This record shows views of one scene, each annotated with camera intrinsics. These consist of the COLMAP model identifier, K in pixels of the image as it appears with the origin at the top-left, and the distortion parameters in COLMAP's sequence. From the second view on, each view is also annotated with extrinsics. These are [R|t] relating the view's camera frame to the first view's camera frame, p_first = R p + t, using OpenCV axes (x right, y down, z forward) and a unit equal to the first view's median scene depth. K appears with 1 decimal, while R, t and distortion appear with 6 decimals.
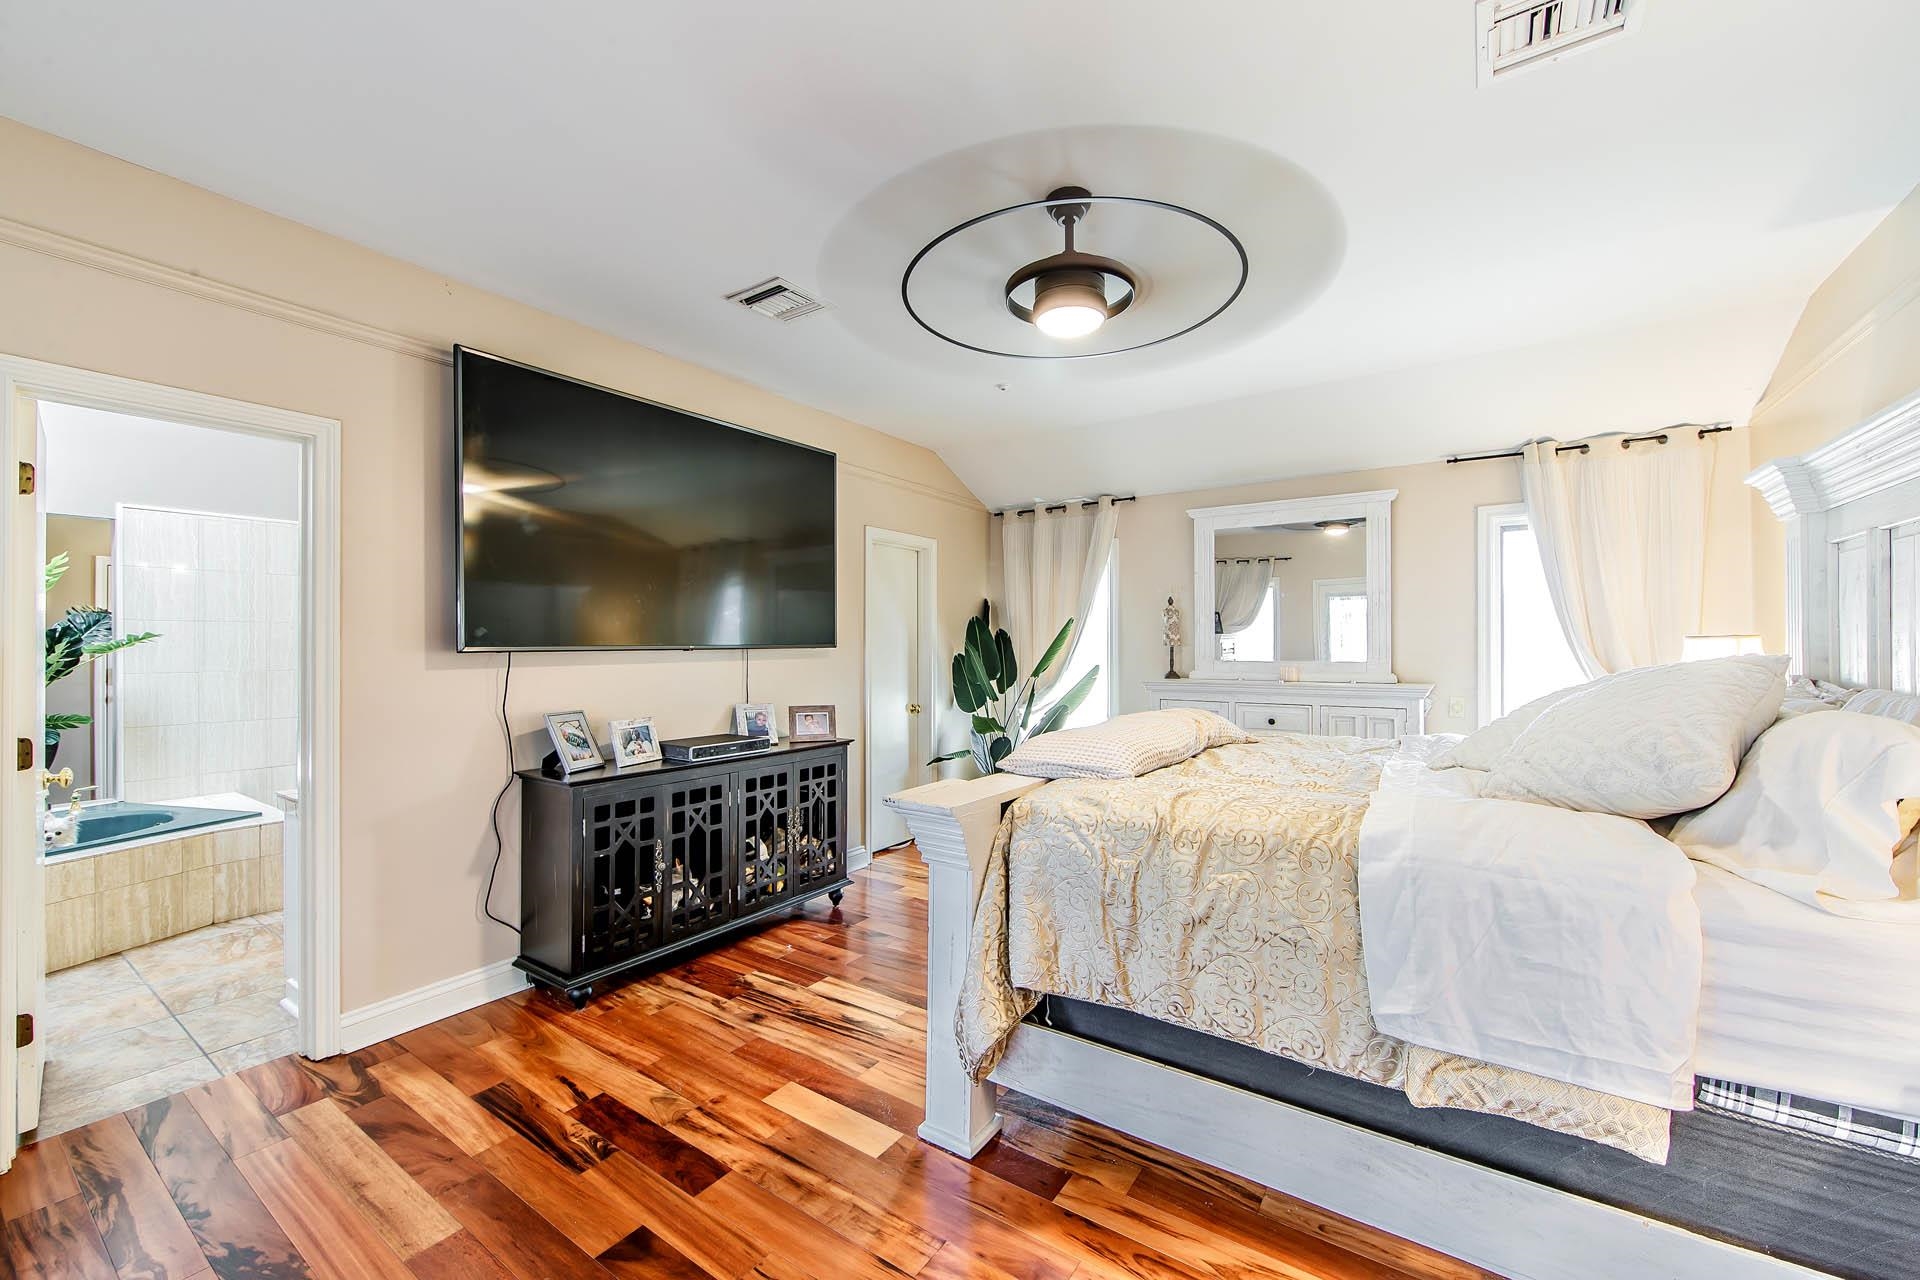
lens RADIAL K [[756.9, 0, 966.6], [0, 756.9, 643.4], [0, 0, 1]] dist [-0.003242, -0.000179]
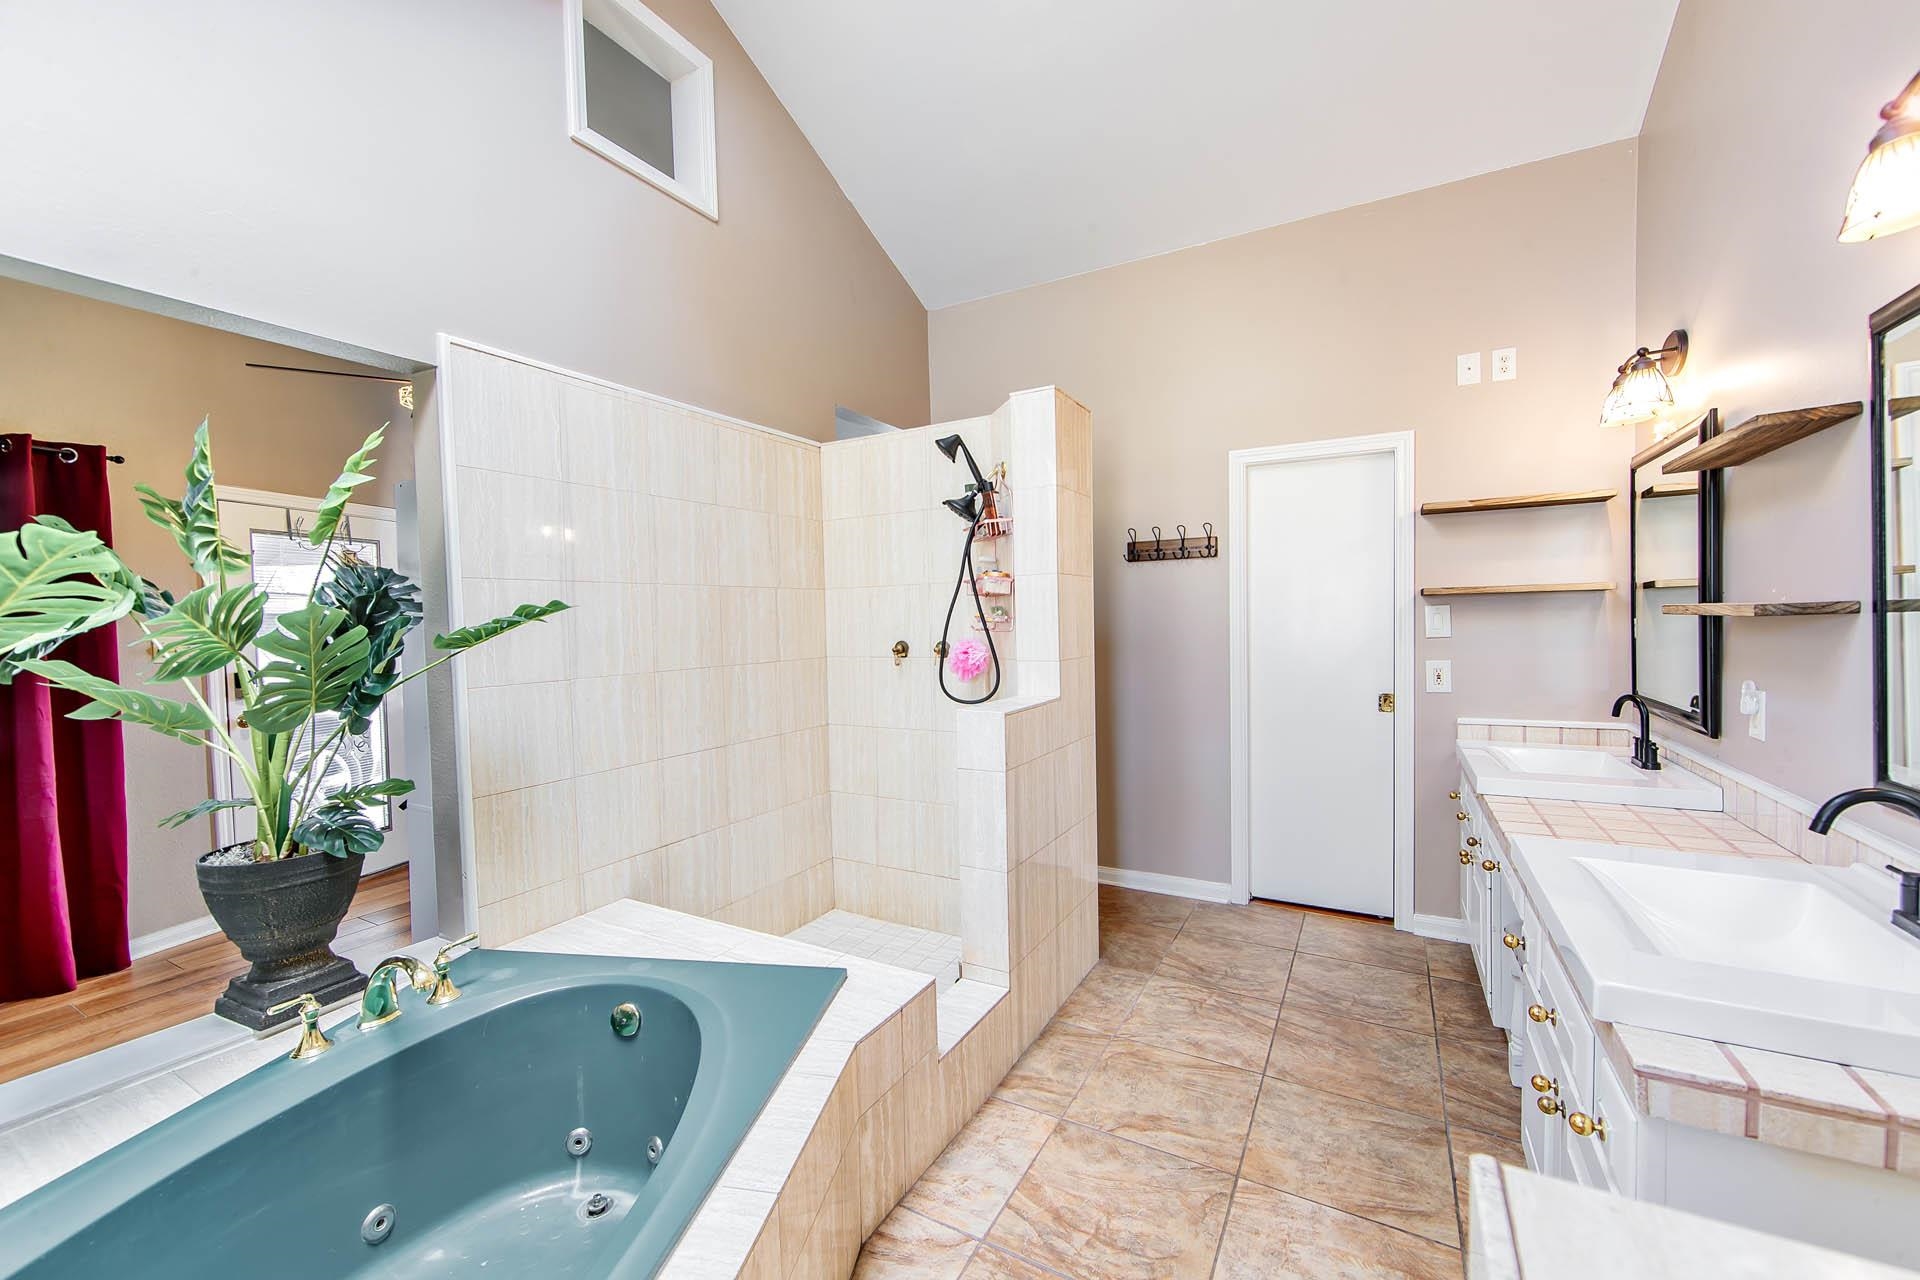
lens RADIAL K [[772.8, 0, 954.9], [0, 772.8, 639.5], [0, 0, 1]] dist [-0.000887, -0.000052]
pose [[0.996105, -0.017659, 0.086392, -0.823736], [0.015244, 0.999477, 0.028536, 0.000442], [-0.086851, -0.027108, 0.995852, 0.462668]]
